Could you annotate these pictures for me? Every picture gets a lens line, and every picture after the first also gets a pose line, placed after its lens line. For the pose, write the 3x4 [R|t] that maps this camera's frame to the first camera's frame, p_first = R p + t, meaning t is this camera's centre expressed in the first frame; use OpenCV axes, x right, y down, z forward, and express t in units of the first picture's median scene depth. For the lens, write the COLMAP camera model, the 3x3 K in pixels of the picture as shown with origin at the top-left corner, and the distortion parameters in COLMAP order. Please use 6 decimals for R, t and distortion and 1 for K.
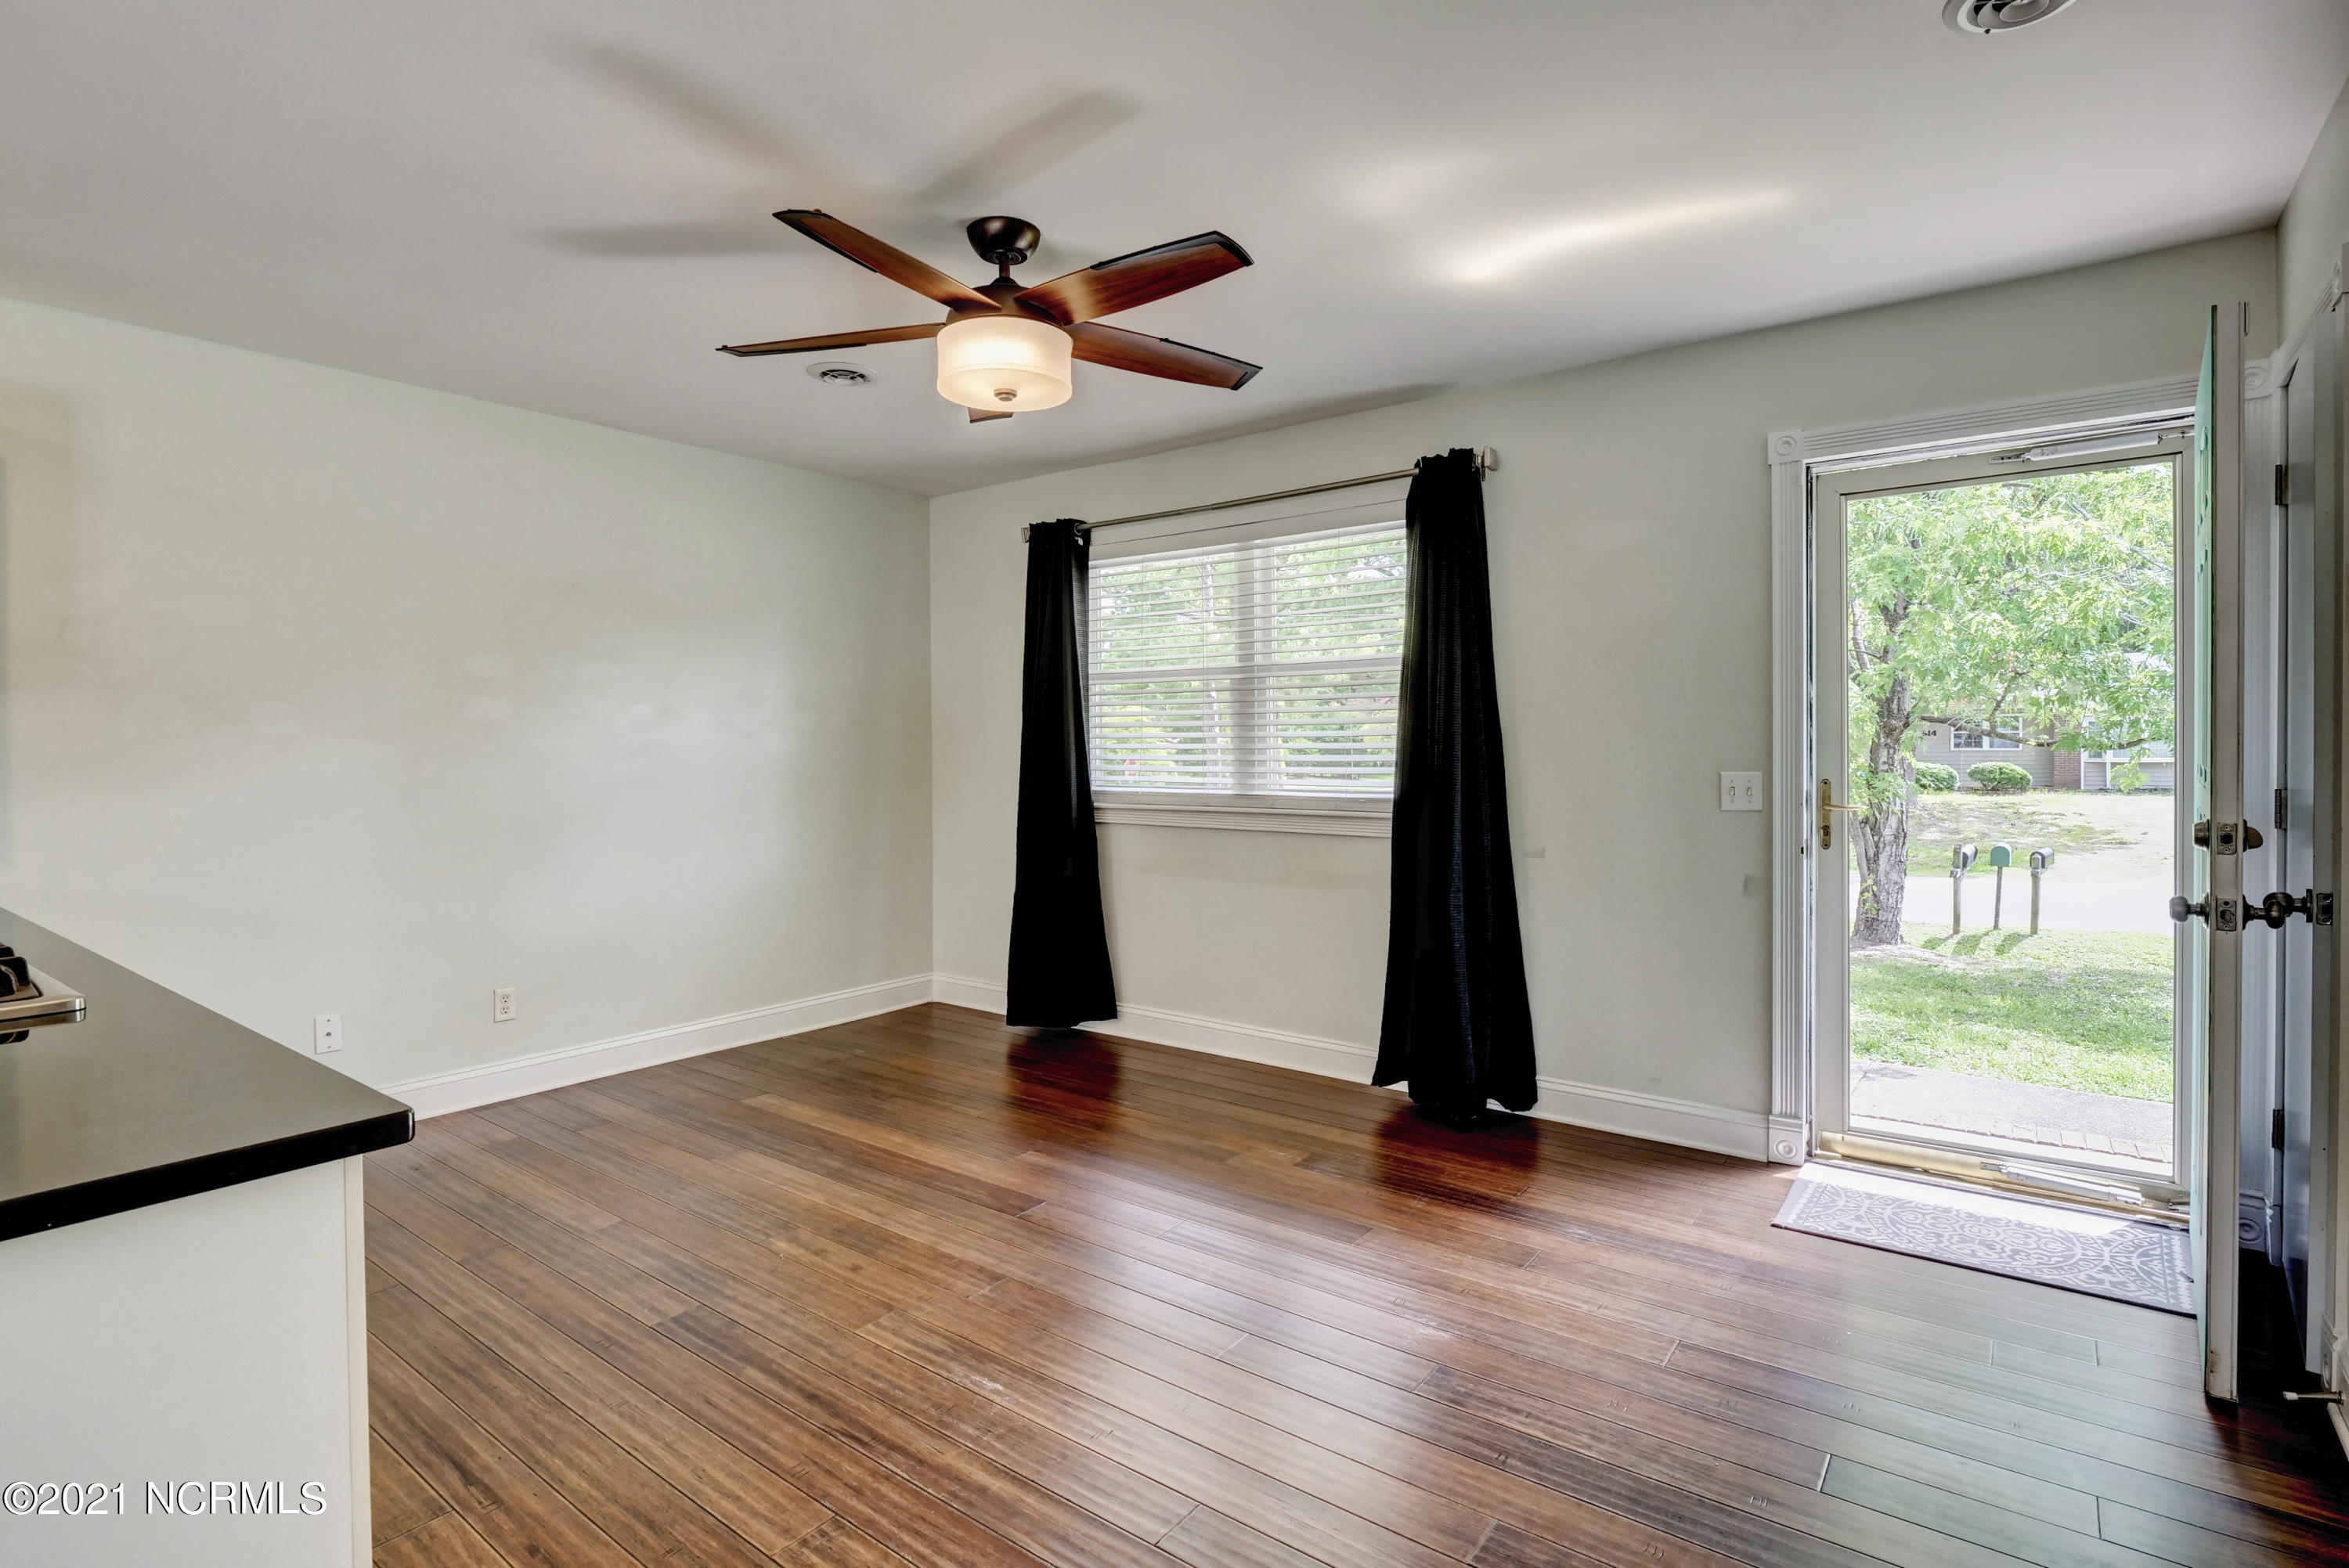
lens RADIAL K [[1150.5, 0, 1168.3], [0, 1150.5, 759.1], [0, 0, 1]] dist [-0.003229, -0.002021]
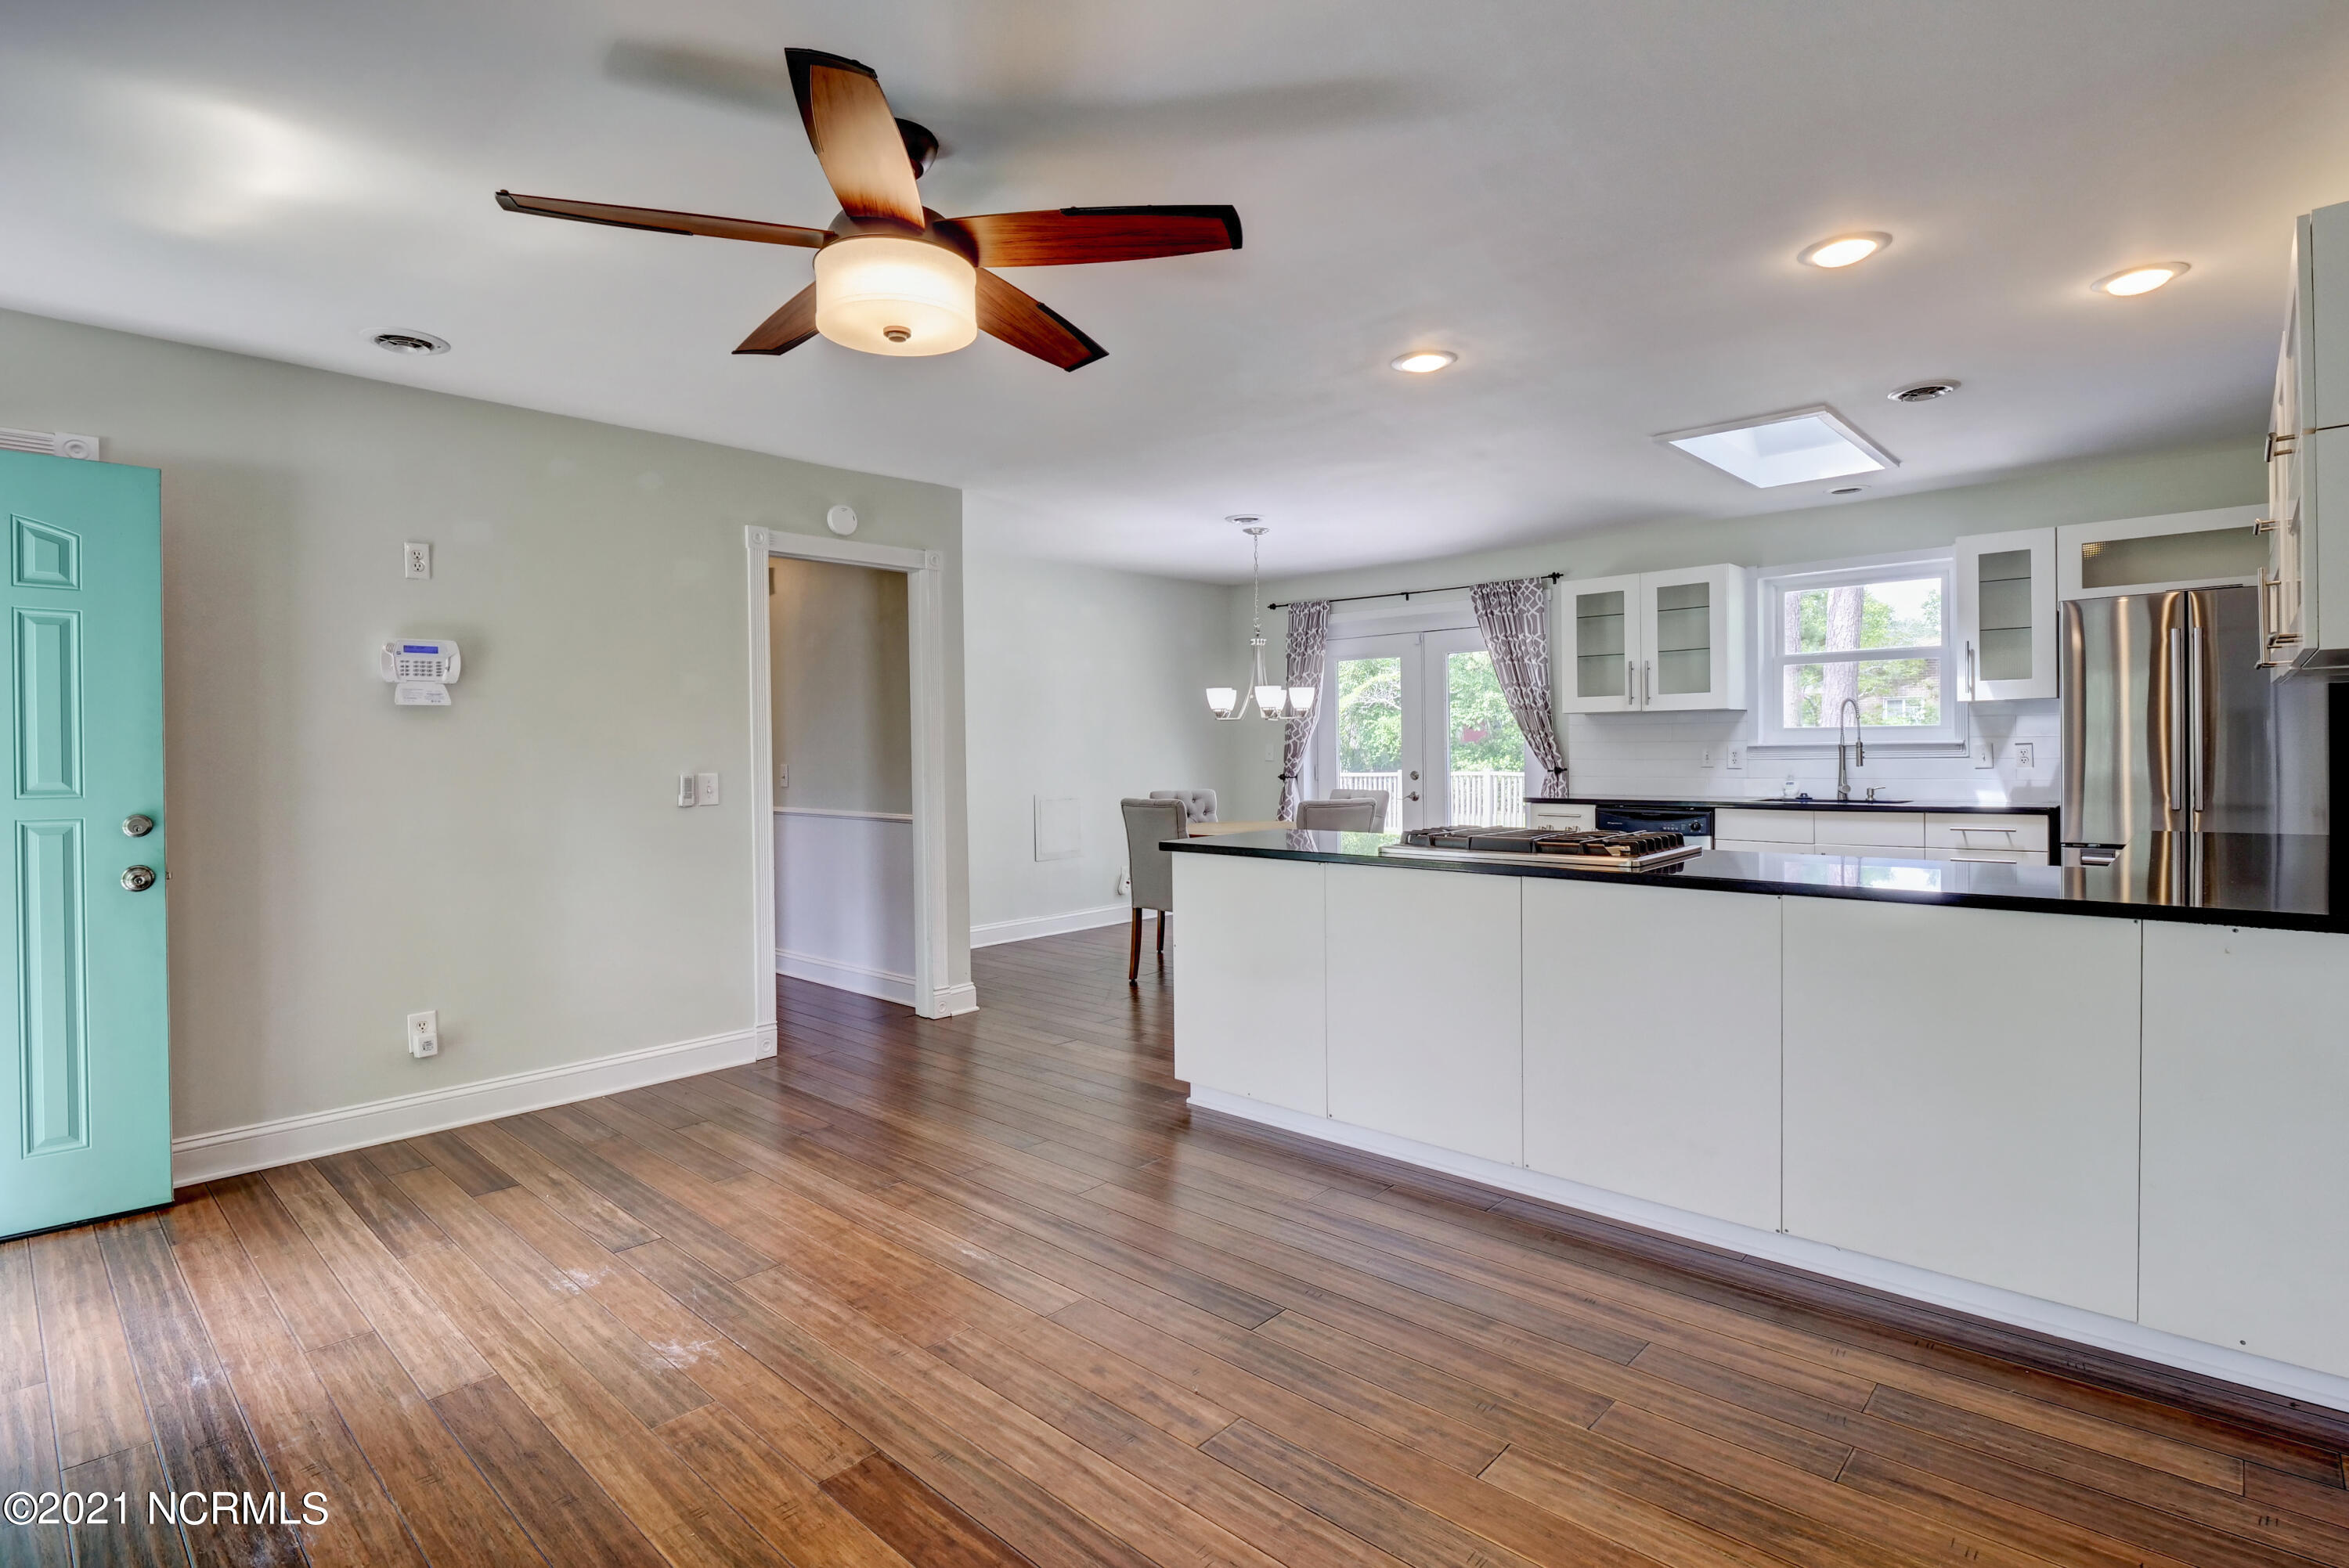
lens RADIAL K [[1150.5, 0, 1168.3], [0, 1150.5, 759.1], [0, 0, 1]] dist [-0.003229, -0.002021]
pose [[-0.994501, 0.020086, 0.102786, -0.288756], [0.022580, 0.999477, 0.023160, -0.011195], [-0.102267, 0.025354, -0.994434, 1.257059]]
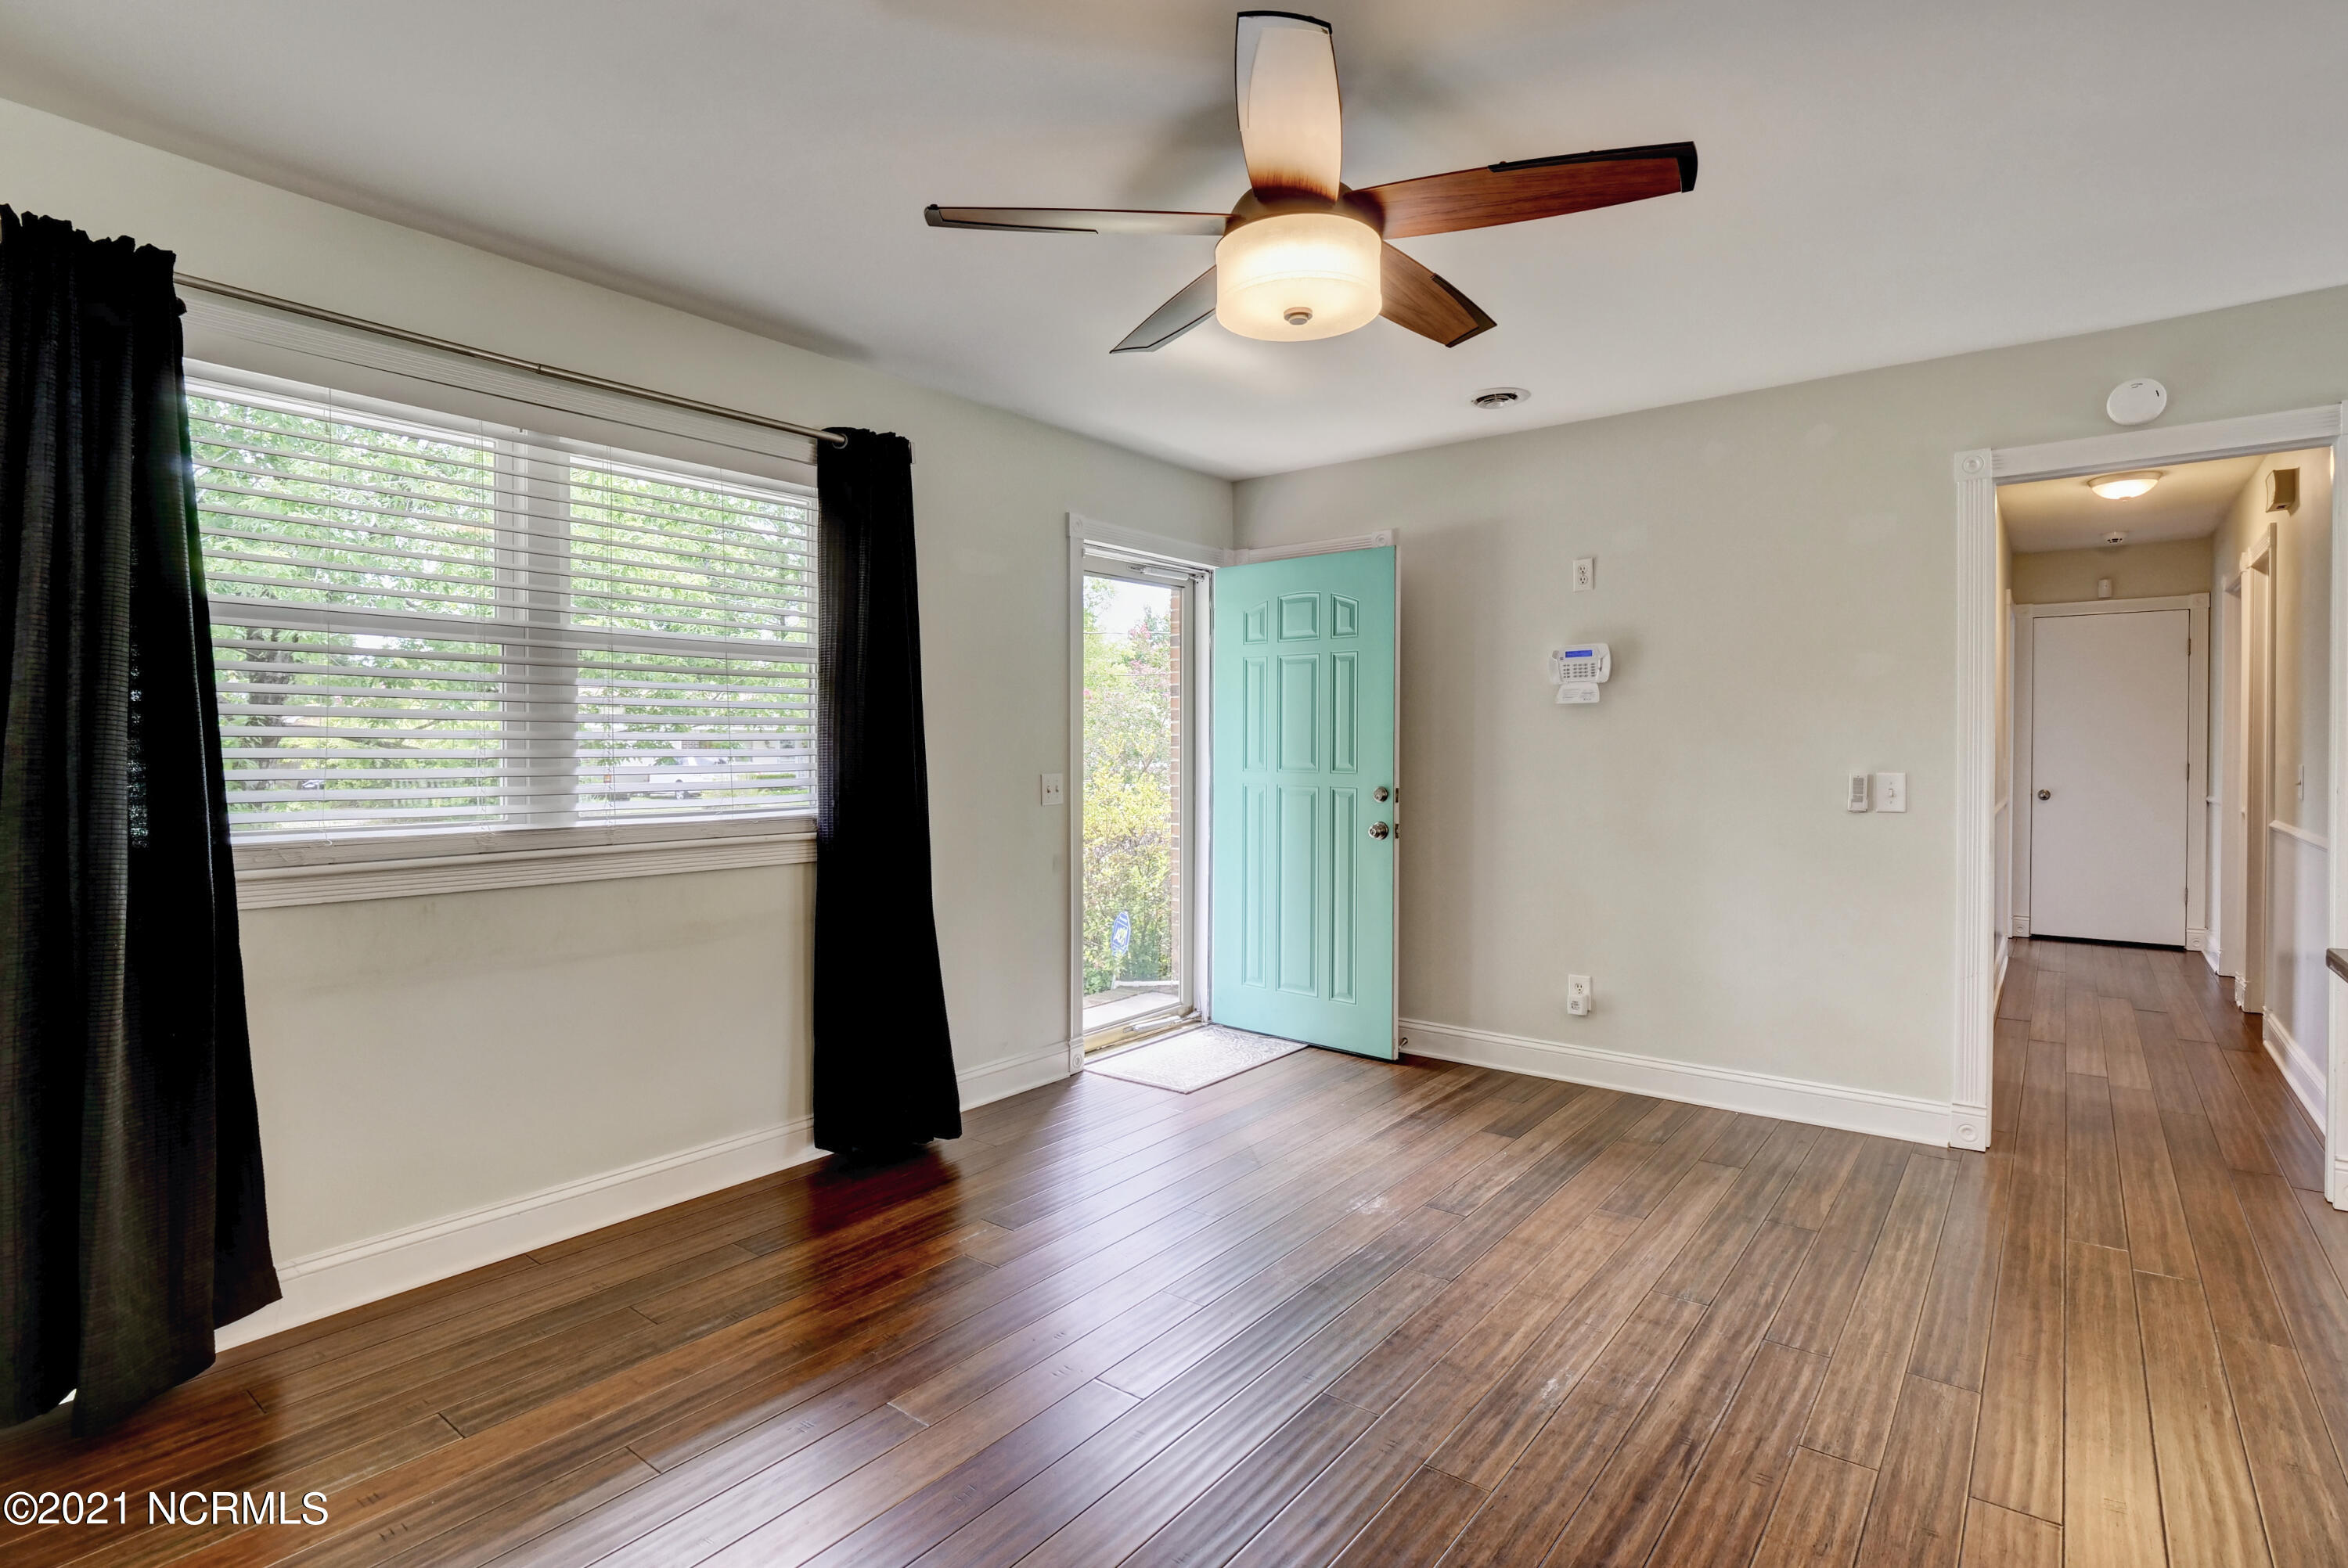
lens RADIAL K [[1150.0, 0, 1167.8], [0, 1150.0, 759.1], [0, 0, 1]] dist [-0.003229, -0.002021]
pose [[0.016486, -0.000133, 0.999864, -0.655028], [0.017847, 0.999841, -0.000161, -0.002342], [-0.999705, 0.017848, 0.016486, 0.740796]]
